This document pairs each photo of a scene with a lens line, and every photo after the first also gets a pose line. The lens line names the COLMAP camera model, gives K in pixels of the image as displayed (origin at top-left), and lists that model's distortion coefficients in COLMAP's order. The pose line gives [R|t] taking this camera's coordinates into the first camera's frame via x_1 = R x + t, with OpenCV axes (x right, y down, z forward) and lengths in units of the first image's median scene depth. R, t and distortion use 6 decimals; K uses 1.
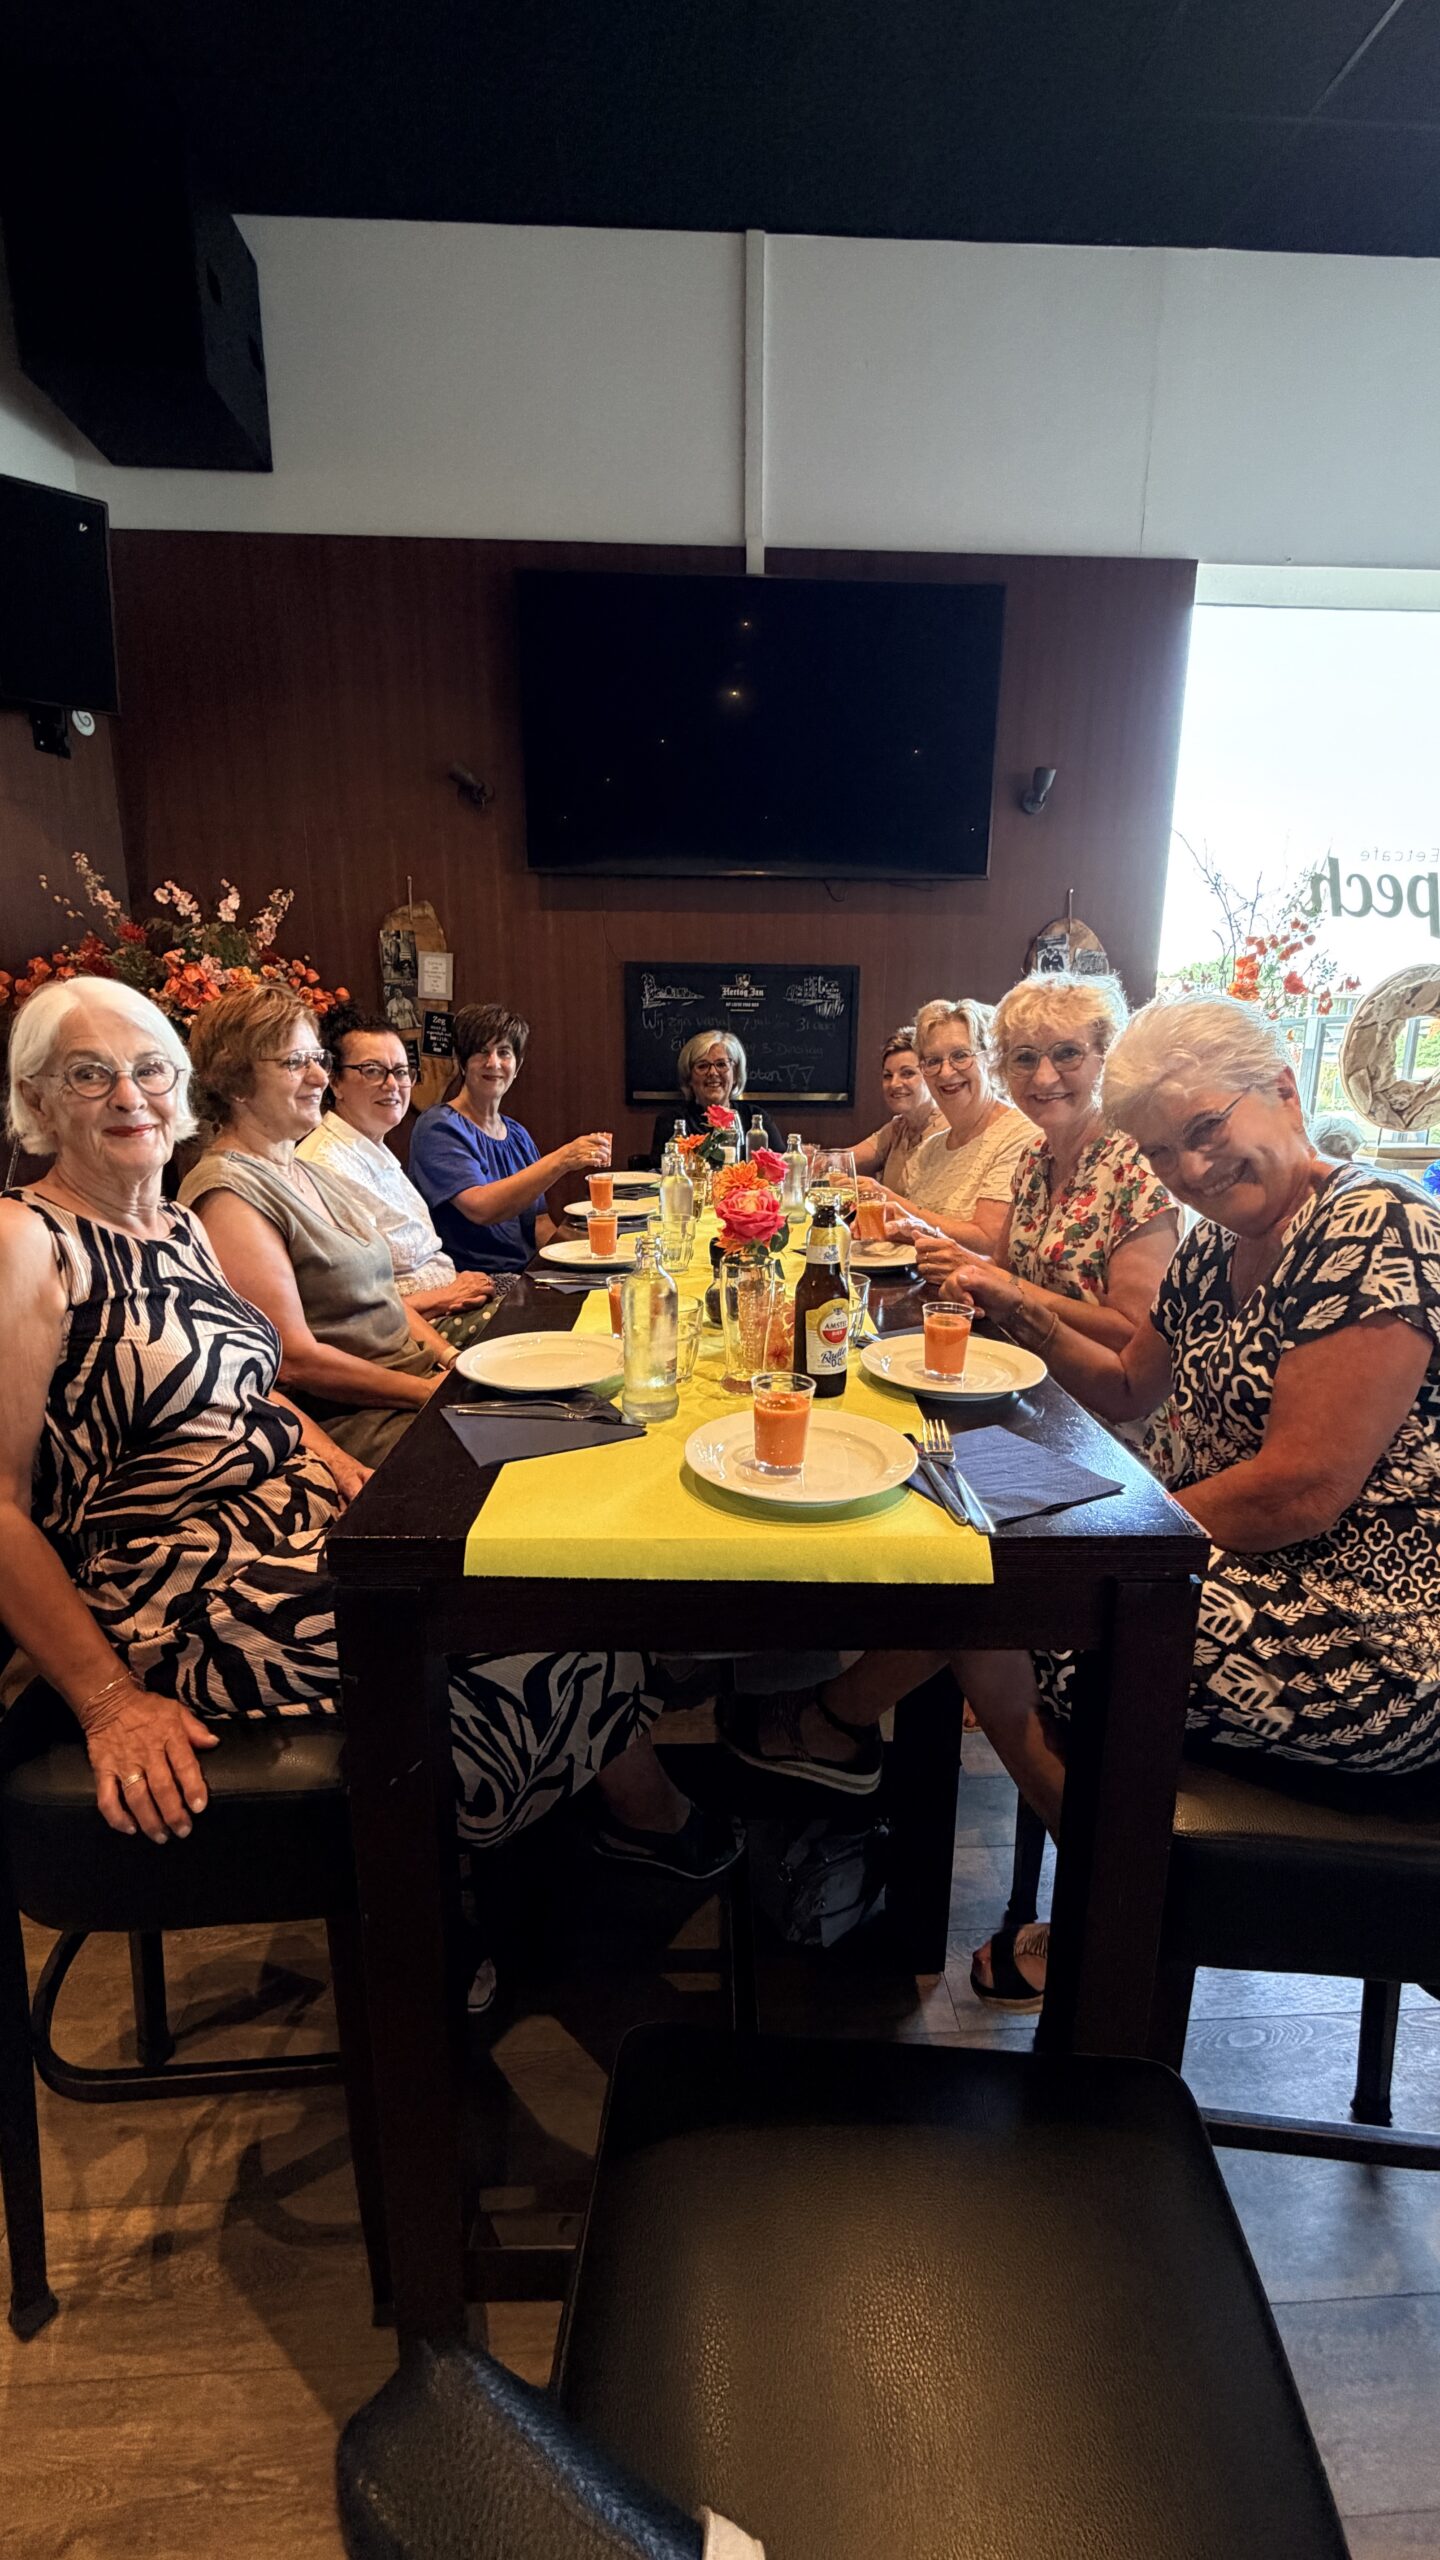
lens RADIAL K [[1044.3, 0, 720.0], [0, 1044.3, 1280.0], [0, 0, 1]] dist [0.000113, 0.000018]
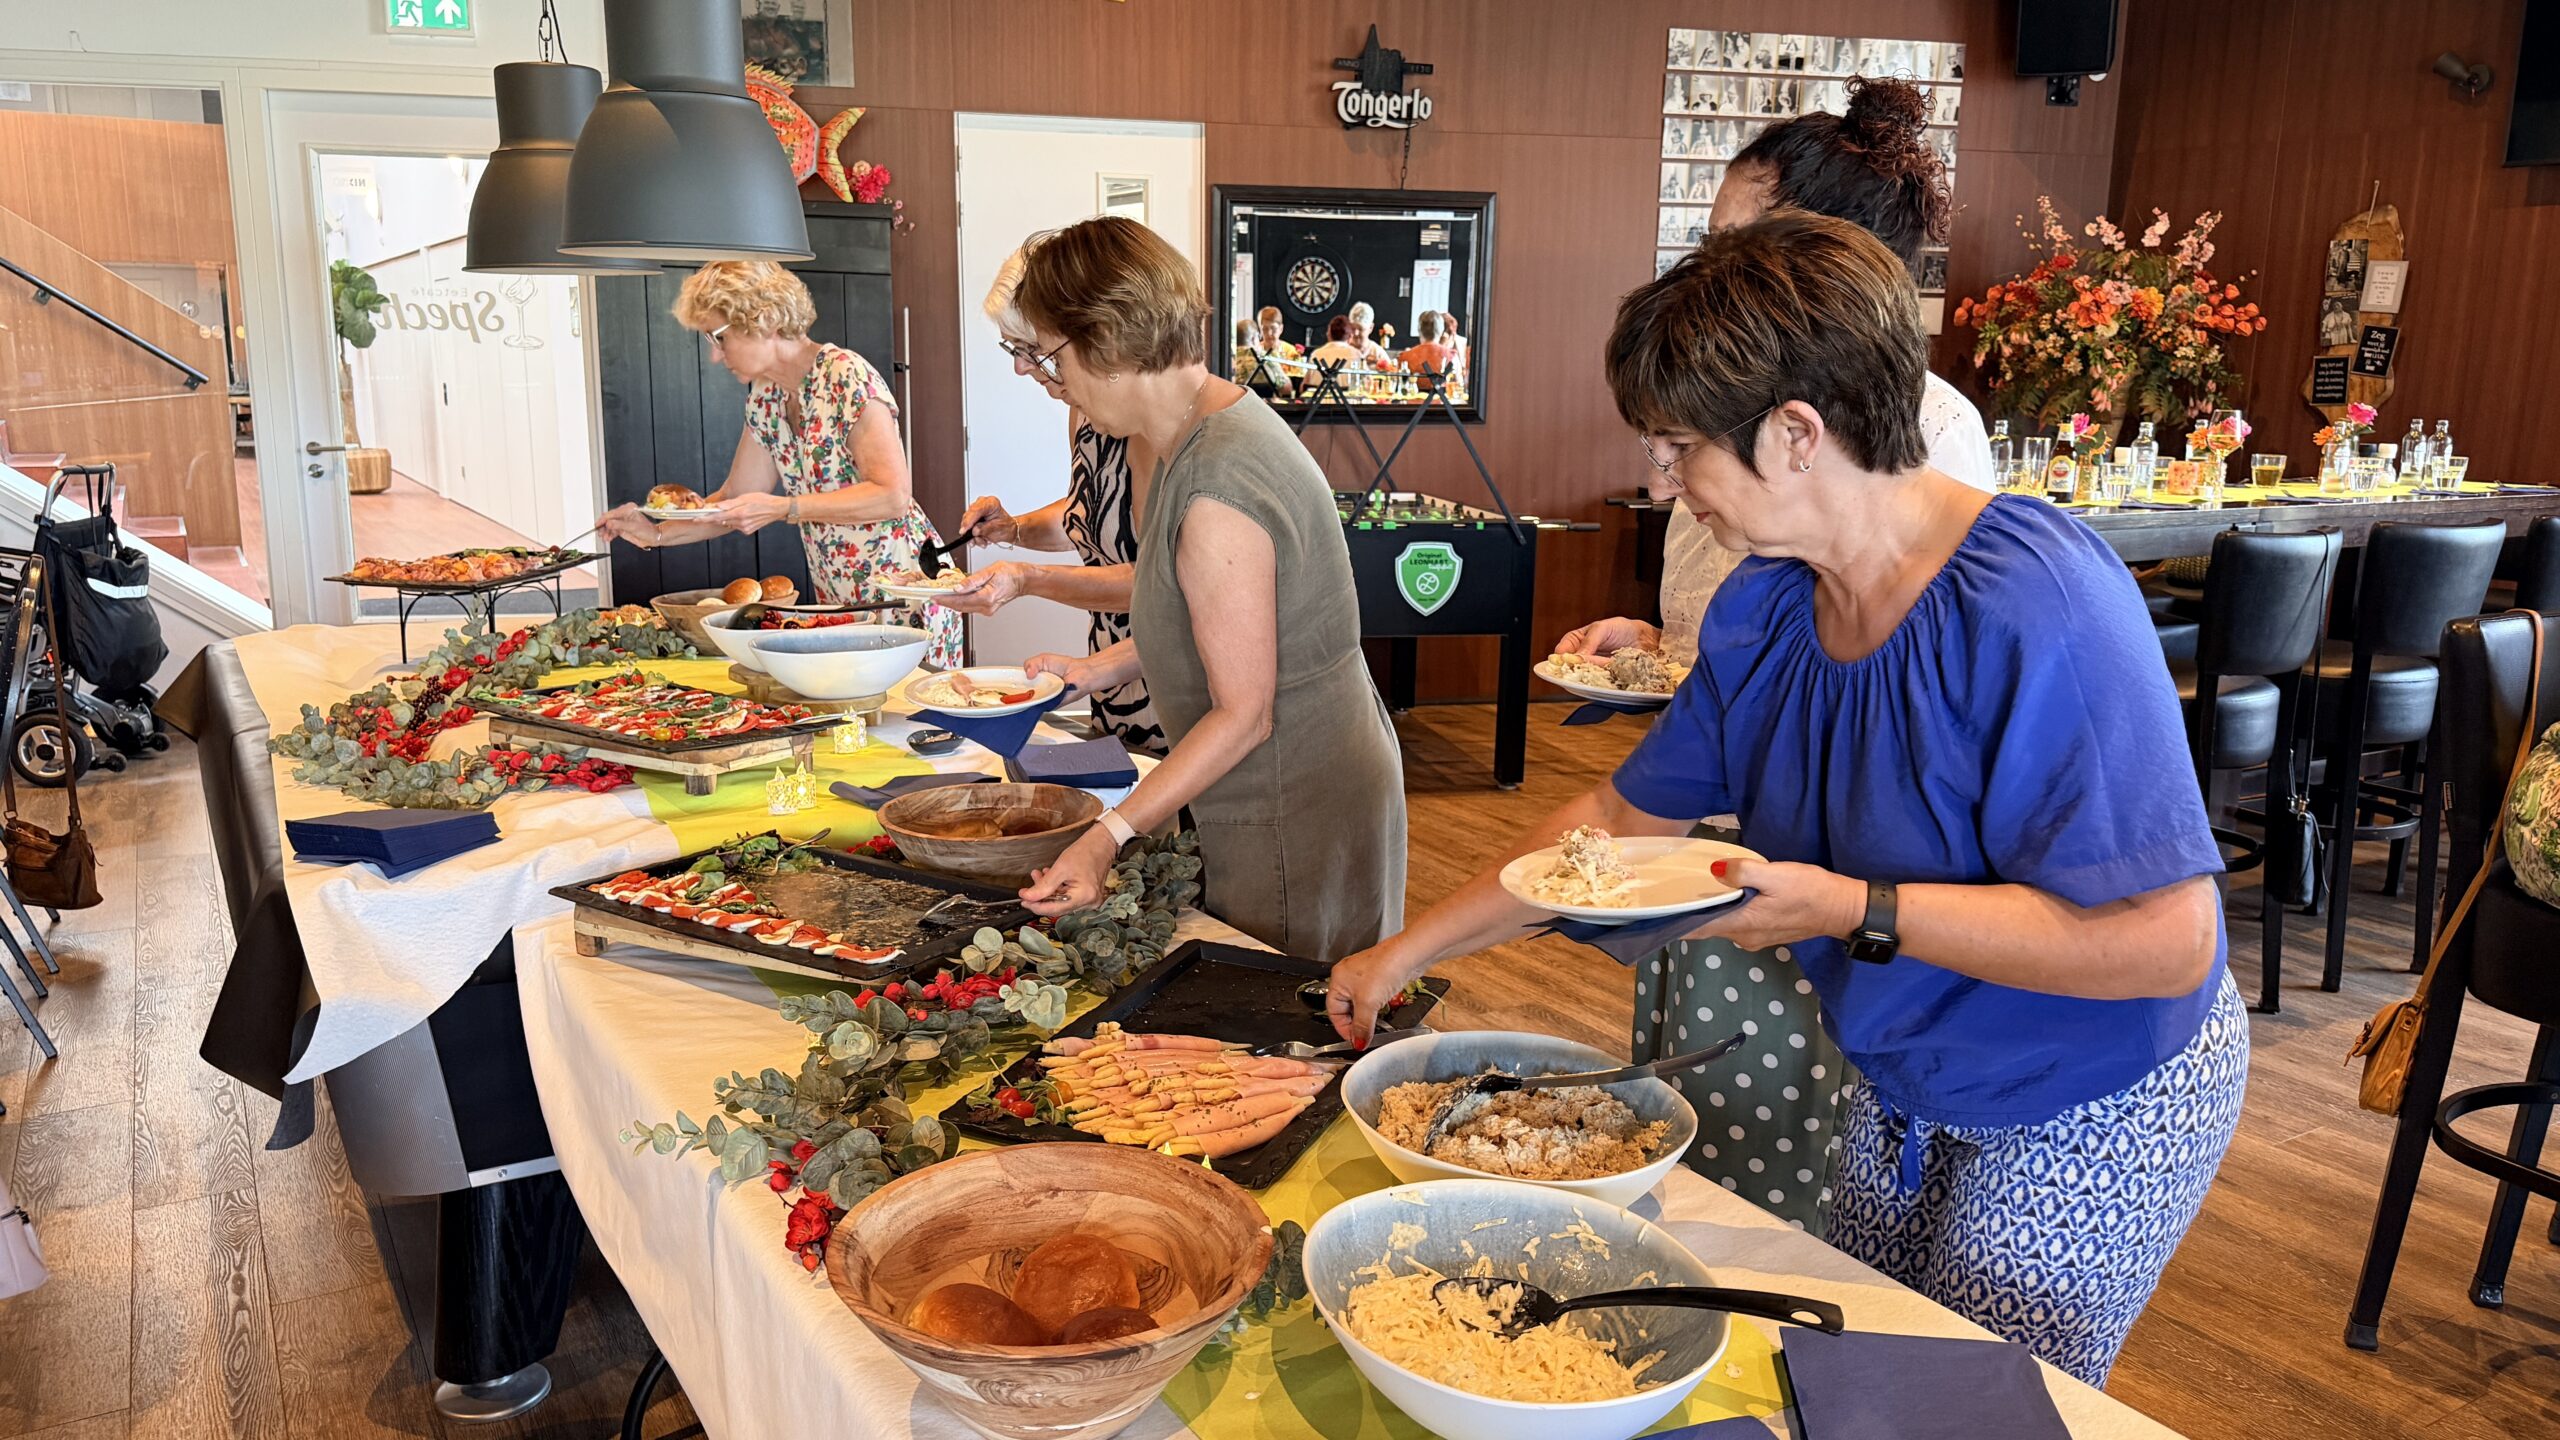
lens RADIAL K [[1799.9, 0, 1280.0], [0, 1799.9, 720.0], [0, 0, 1]] dist [-0.002003, -0.004250]
pose [[0.456561, 0.181857, -0.870908, 0.727207], [-0.206916, 0.973749, 0.094859, 0.126972], [0.865297, 0.136896, 0.482205, -0.537037]]
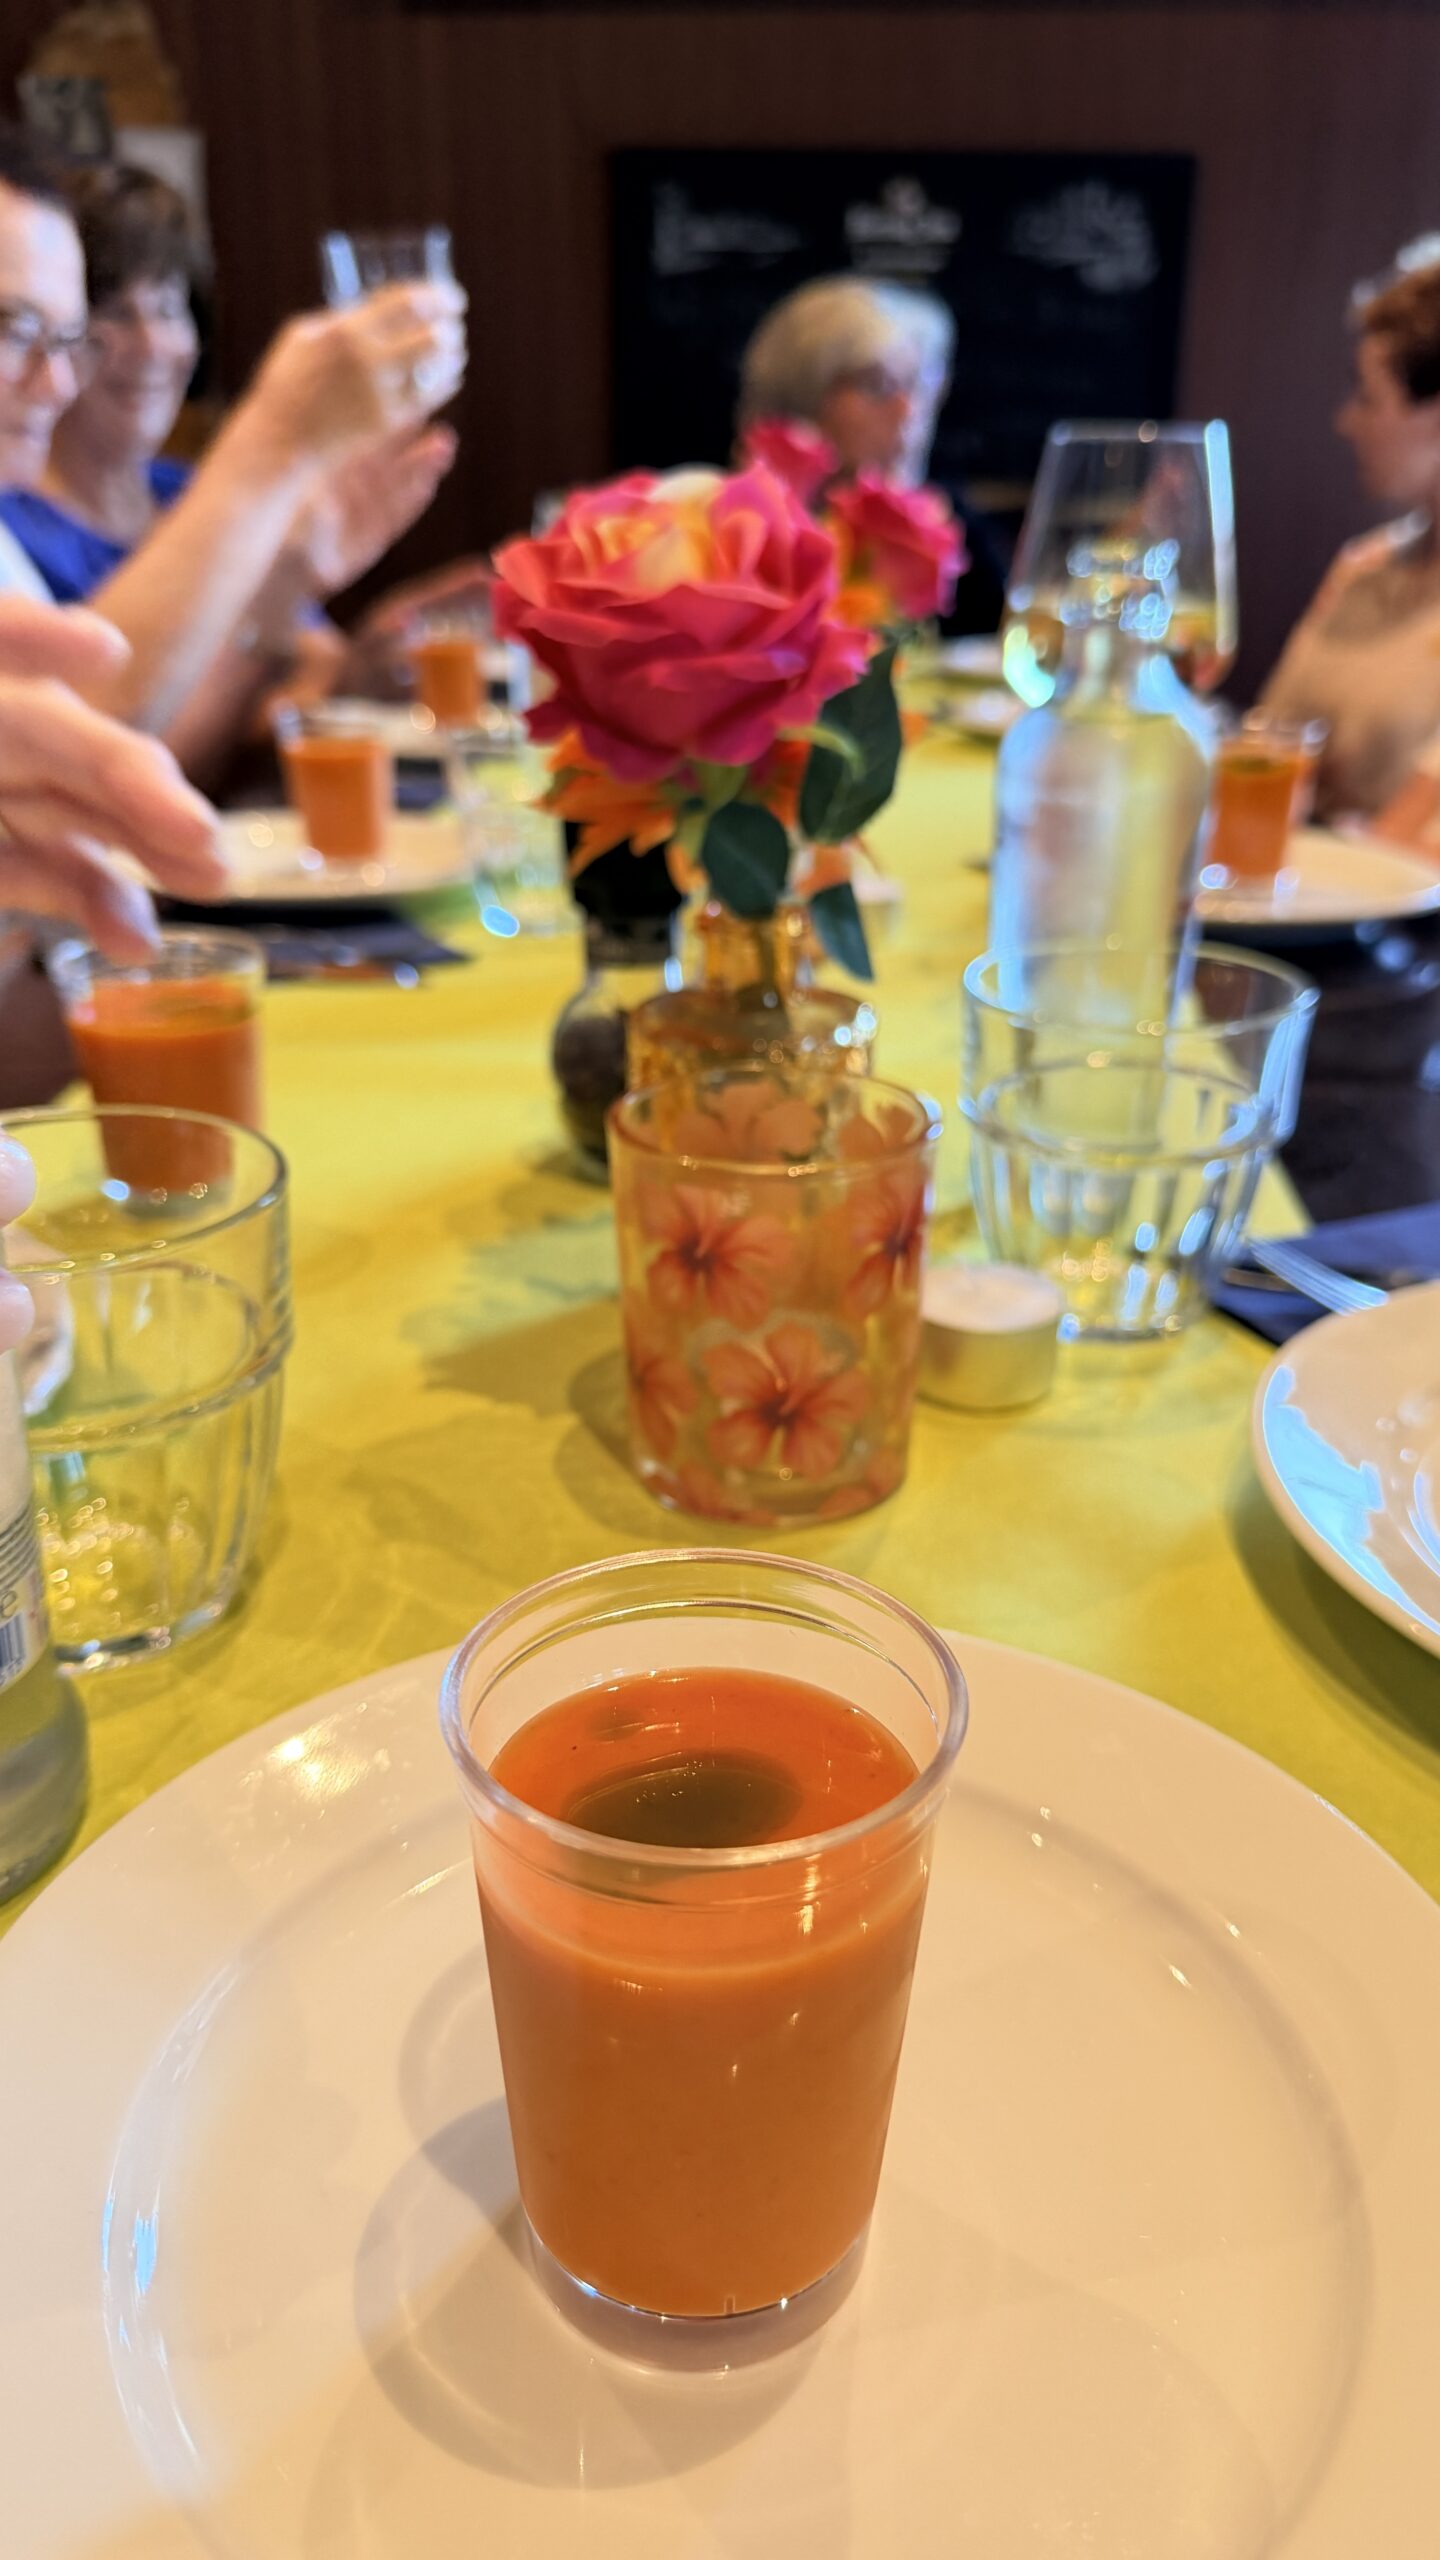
lens RADIAL K [[1799.9, 0, 707.0], [0, 1799.9, 1267.4], [0, 0, 1]] dist [-0.002003, -0.004250]
pose [[0.995186, 0.029023, -0.093607, 0.024435], [-0.011477, 0.983084, 0.182796, -0.003392], [0.097328, -0.180842, 0.978685, 0.241731]]
